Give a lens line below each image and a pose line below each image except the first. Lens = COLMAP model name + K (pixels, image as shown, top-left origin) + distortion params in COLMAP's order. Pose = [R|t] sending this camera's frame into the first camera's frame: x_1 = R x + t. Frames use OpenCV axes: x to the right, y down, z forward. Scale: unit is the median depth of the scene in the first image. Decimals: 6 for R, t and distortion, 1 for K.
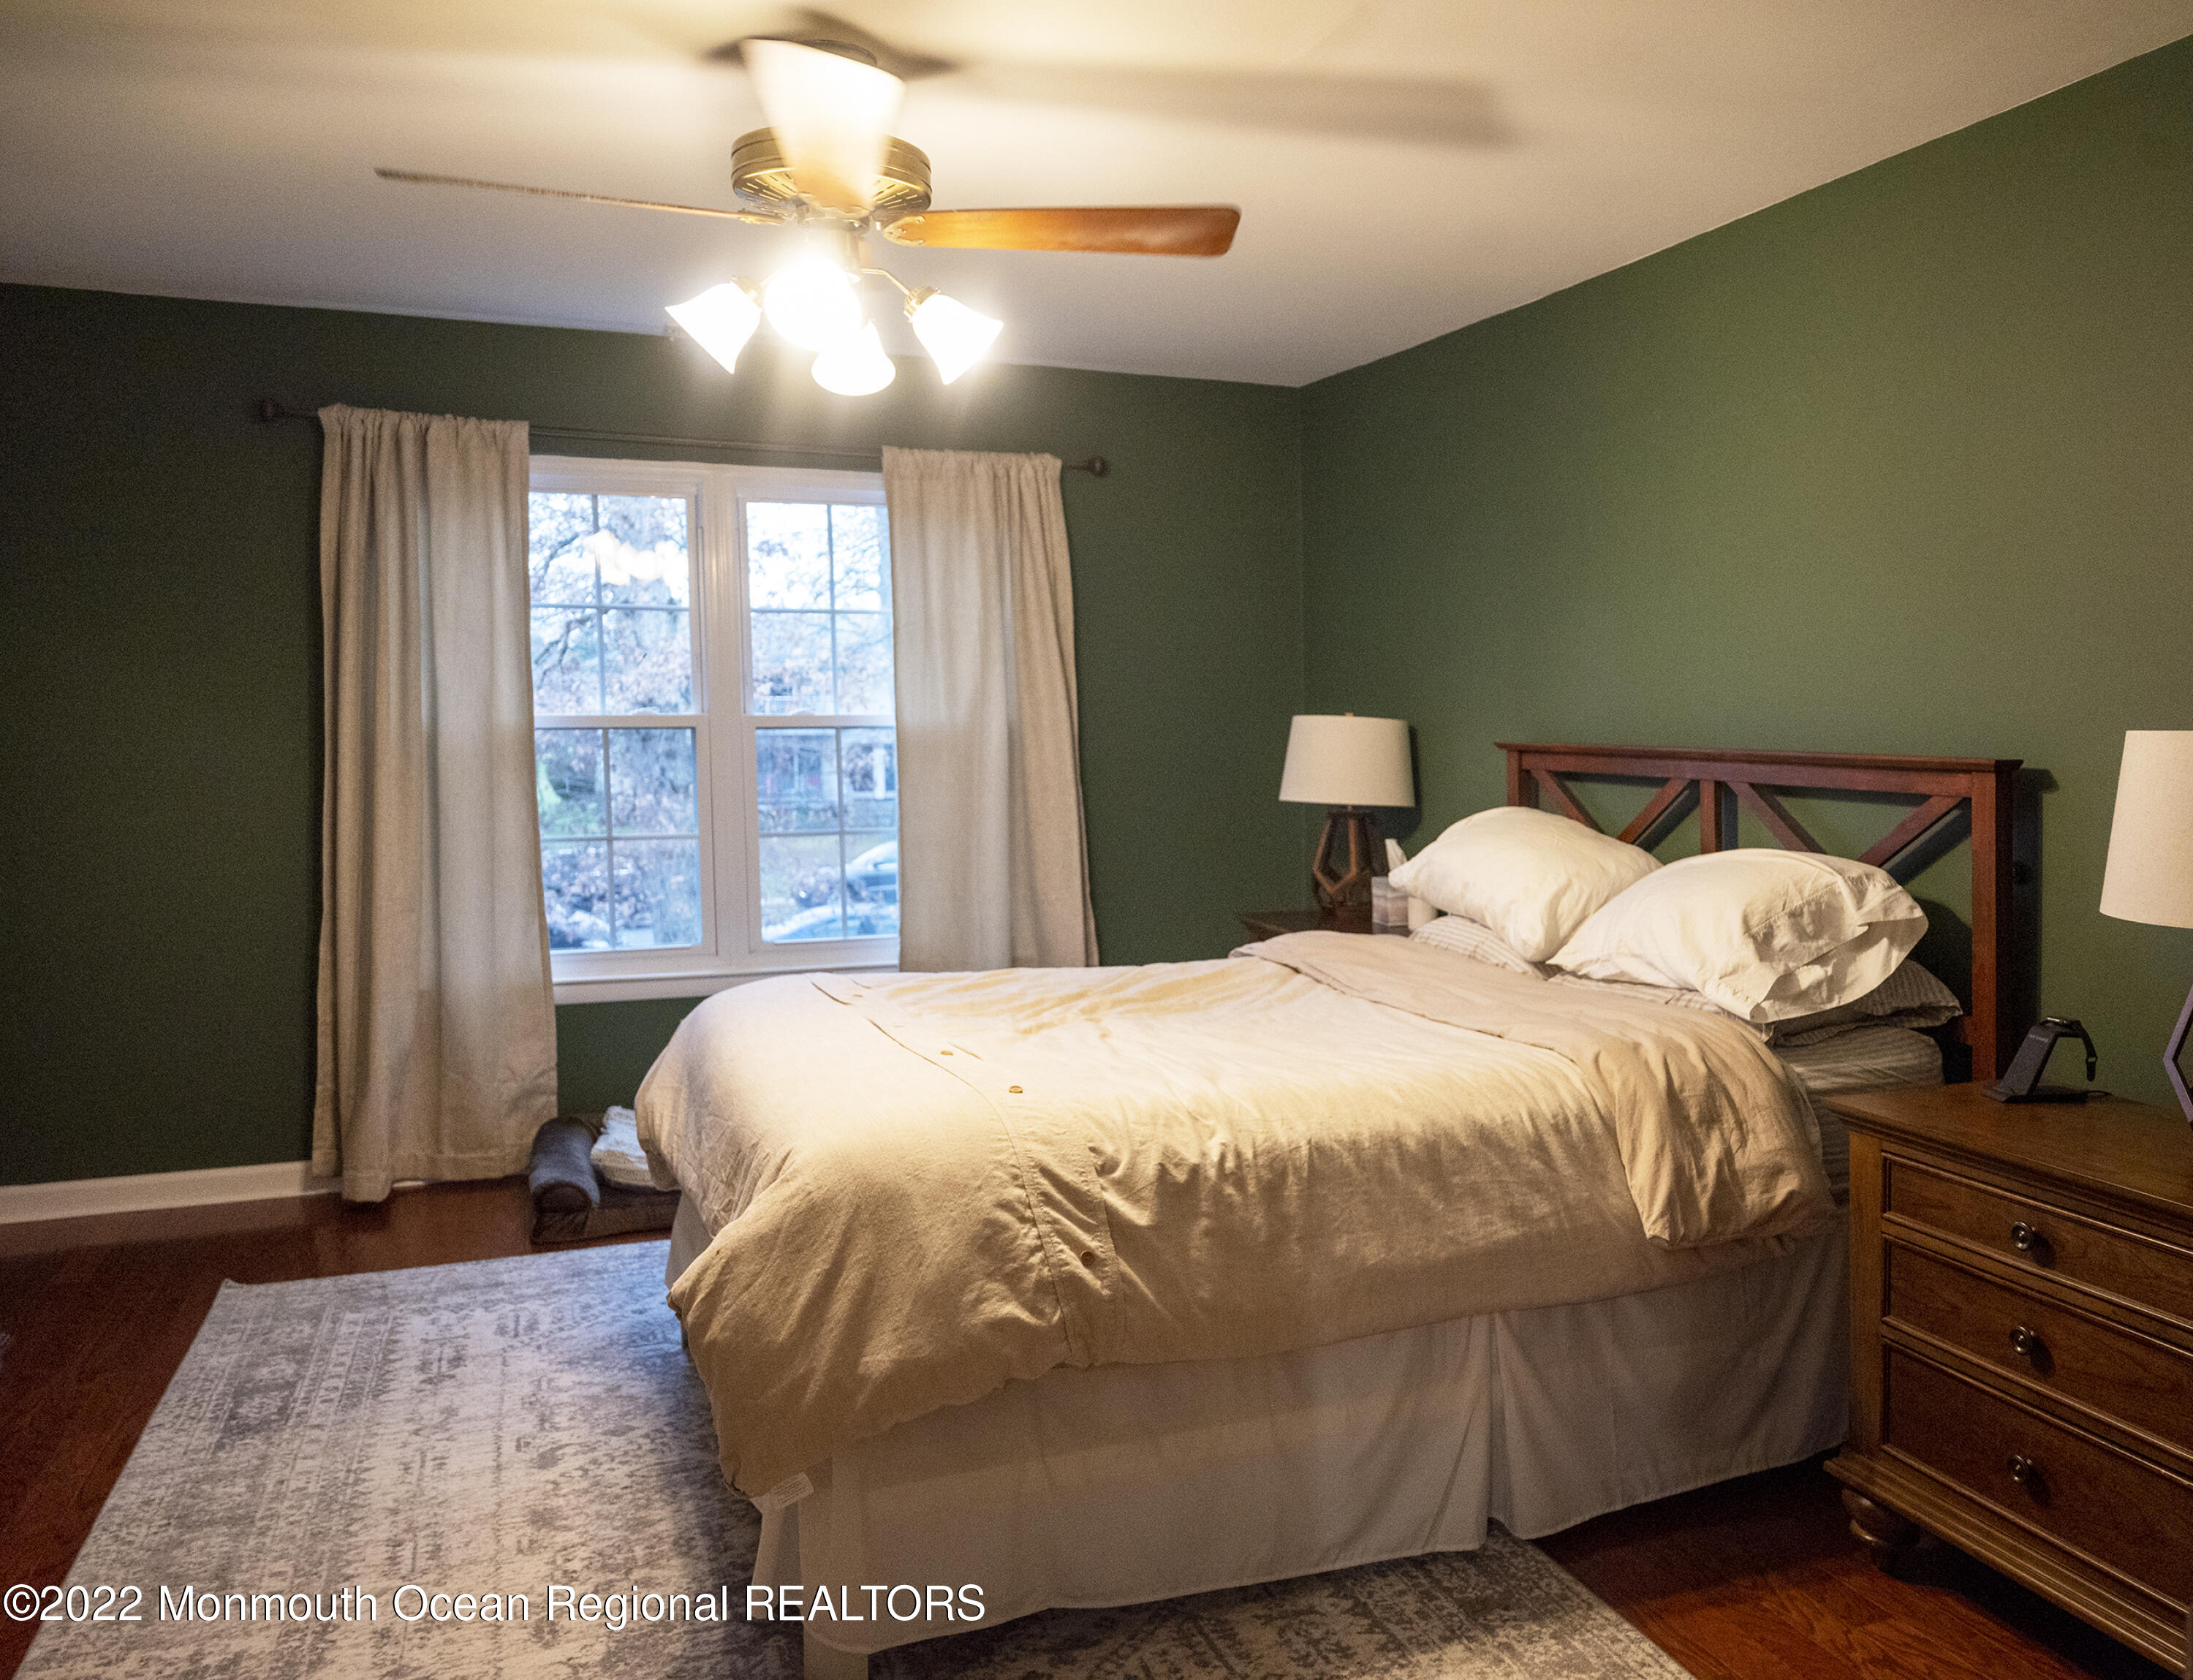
lens RADIAL K [[1636.4, 0, 1103.7], [0, 1636.4, 799.4], [0, 0, 1]] dist [-0.008597, 0.005747]
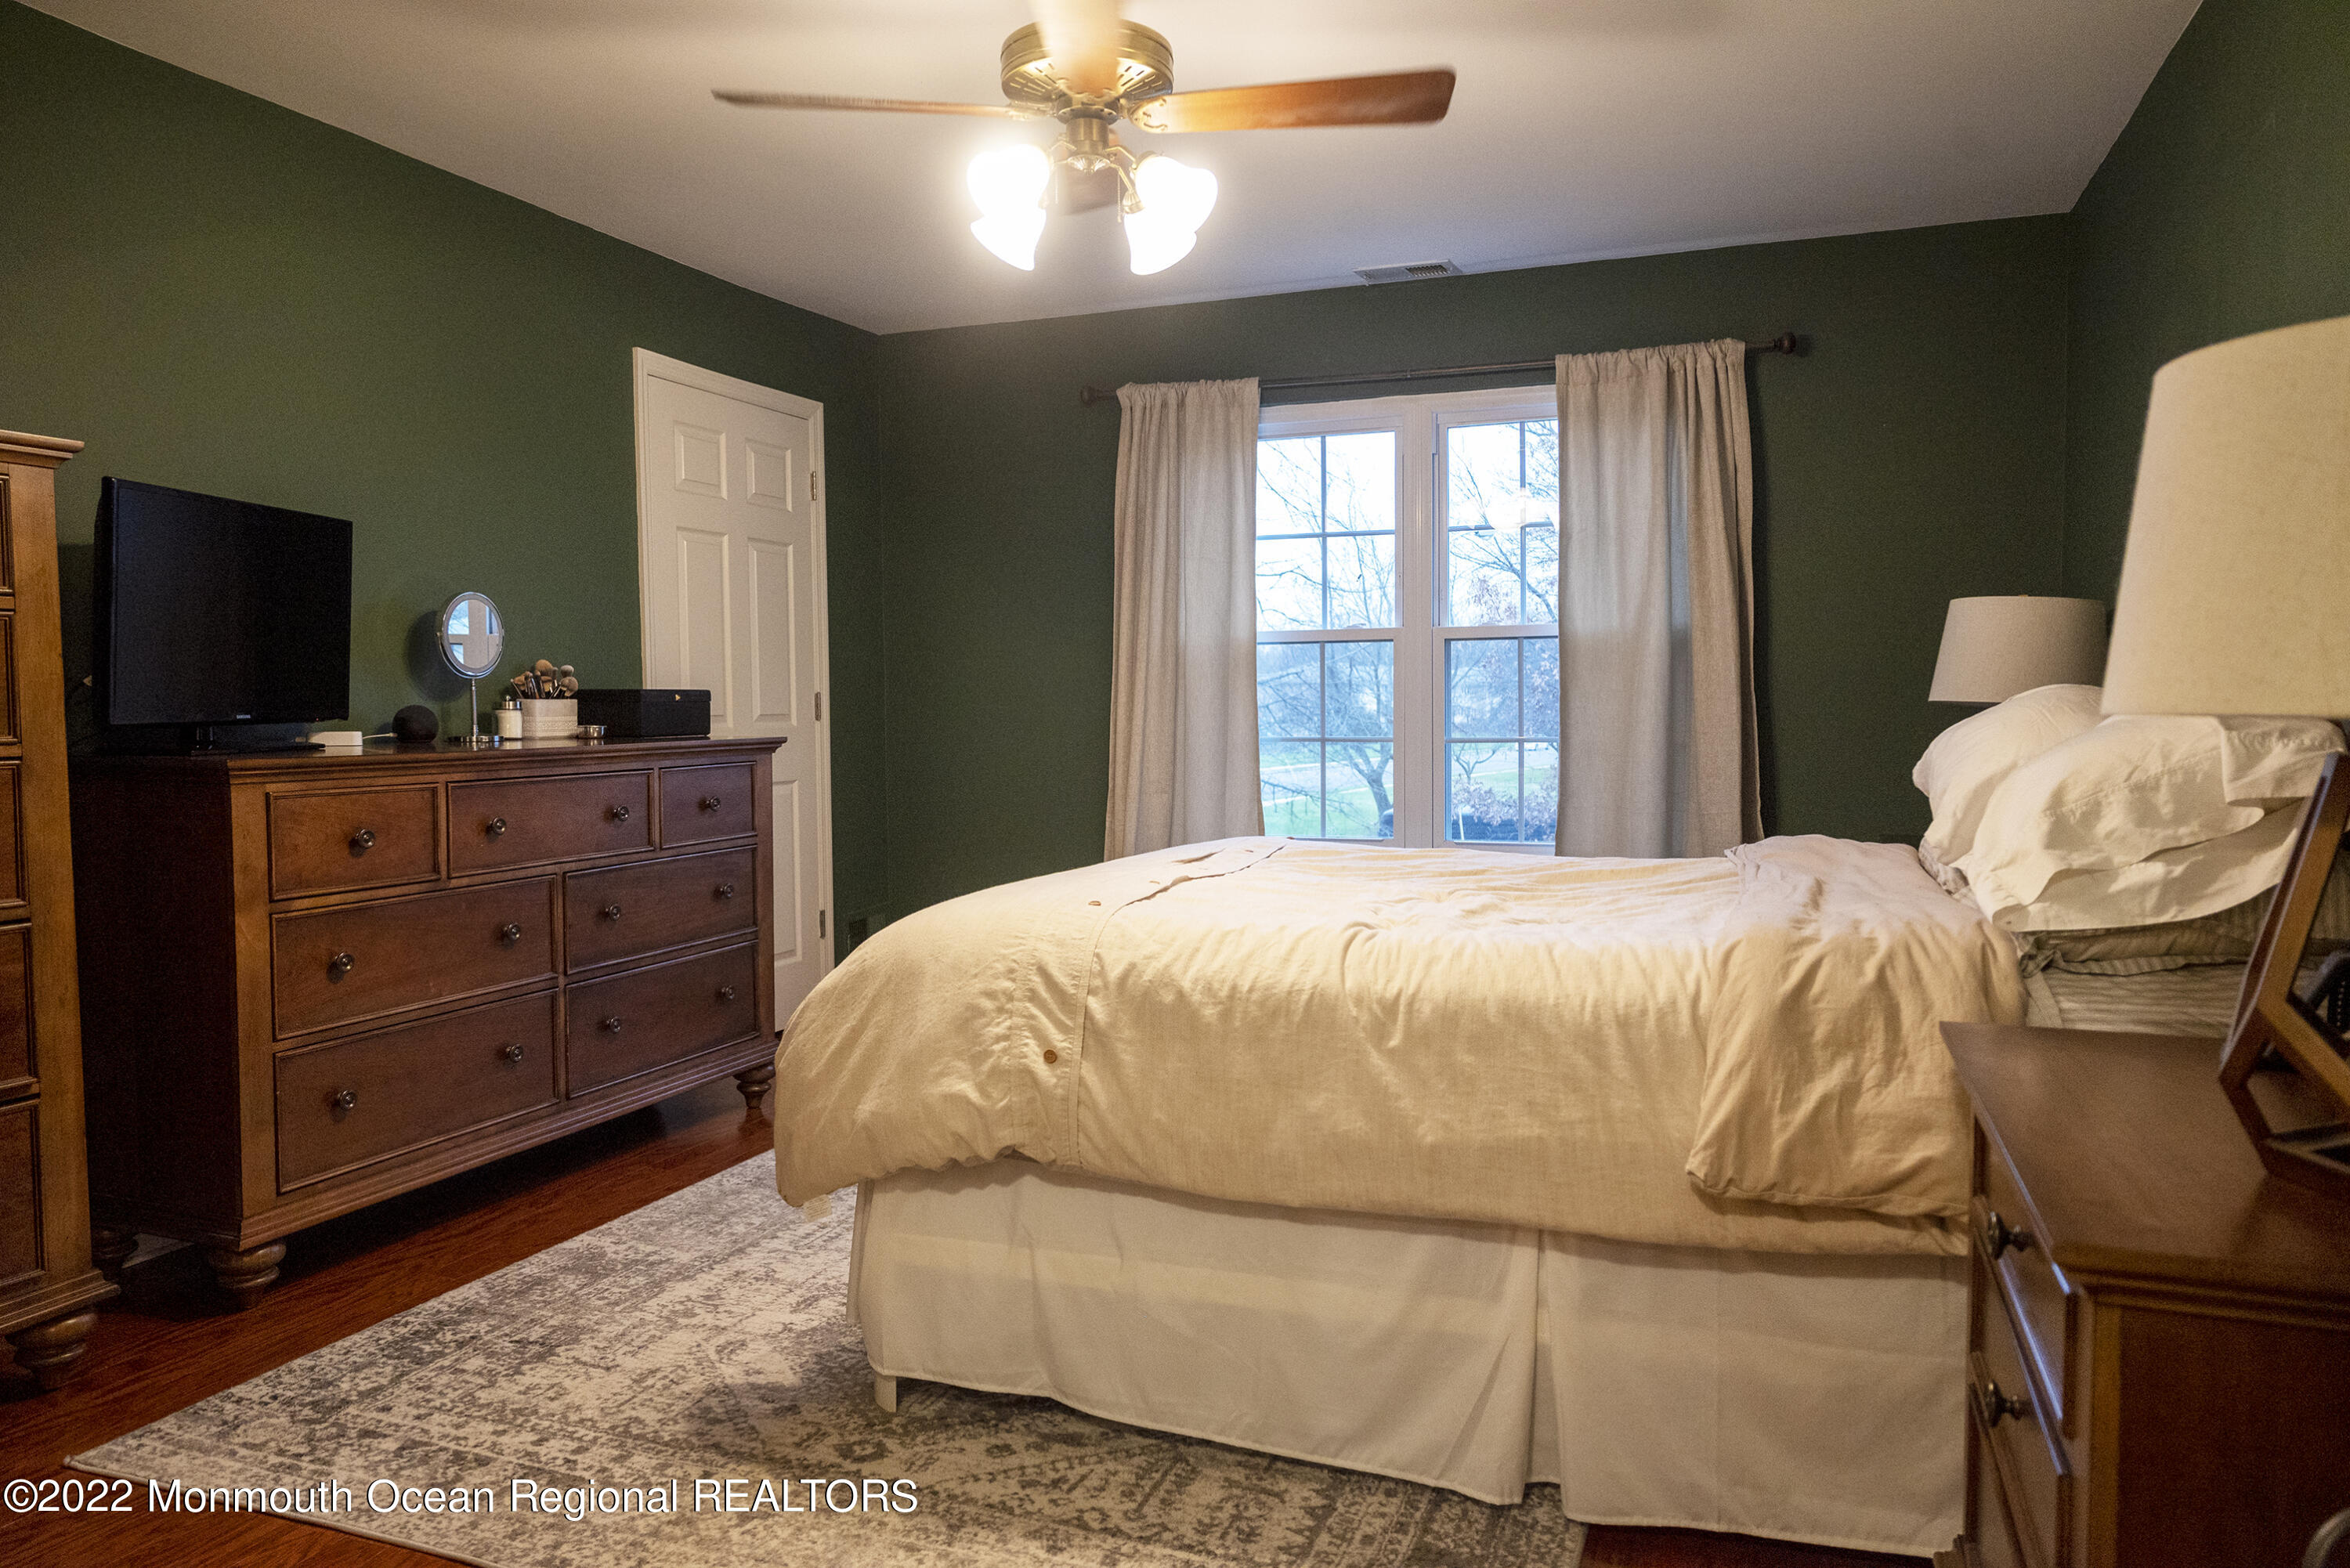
lens RADIAL K [[1482.6, 0, 1175.0], [0, 1482.6, 784.0], [0, 0, 1]] dist [0.002181, -0.000238]
pose [[0.759698, 0.038857, -0.649114, 0.573109], [-0.036568, 0.999186, 0.017015, 0.081238], [0.649247, 0.010810, 0.760501, 0.306405]]
